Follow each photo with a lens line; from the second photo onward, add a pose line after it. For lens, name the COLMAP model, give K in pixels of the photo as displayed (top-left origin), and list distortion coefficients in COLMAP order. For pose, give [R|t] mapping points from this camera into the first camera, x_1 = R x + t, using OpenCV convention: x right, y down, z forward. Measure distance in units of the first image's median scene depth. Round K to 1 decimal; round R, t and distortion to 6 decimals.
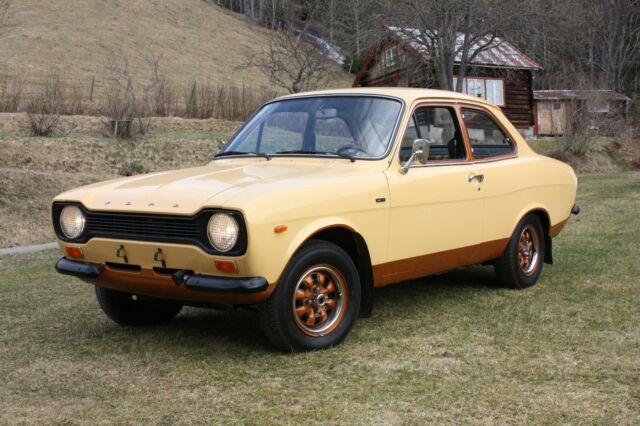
lens RADIAL K [[900.3, 0, 319.3], [0, 900.3, 239.7], [0, 0, 1]] dist [-0.047394, 0.084655]
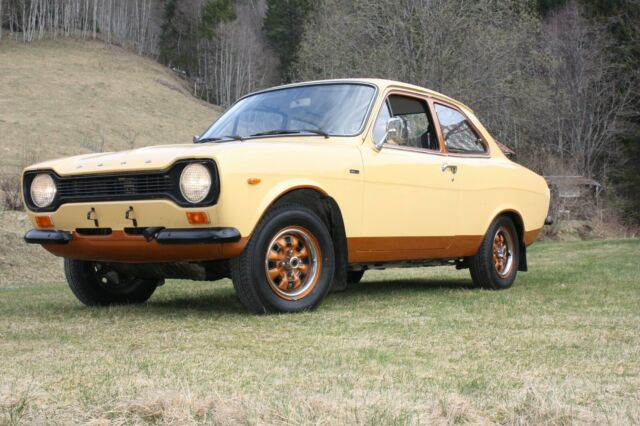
lens RADIAL K [[900.3, 0, 319.3], [0, 900.3, 239.7], [0, 0, 1]] dist [-0.047394, 0.084655]
pose [[0.999606, 0.003106, 0.027902, 0.001449], [-0.000307, 0.995011, -0.099761, 0.128185], [-0.028073, 0.099713, 0.994620, 0.014964]]
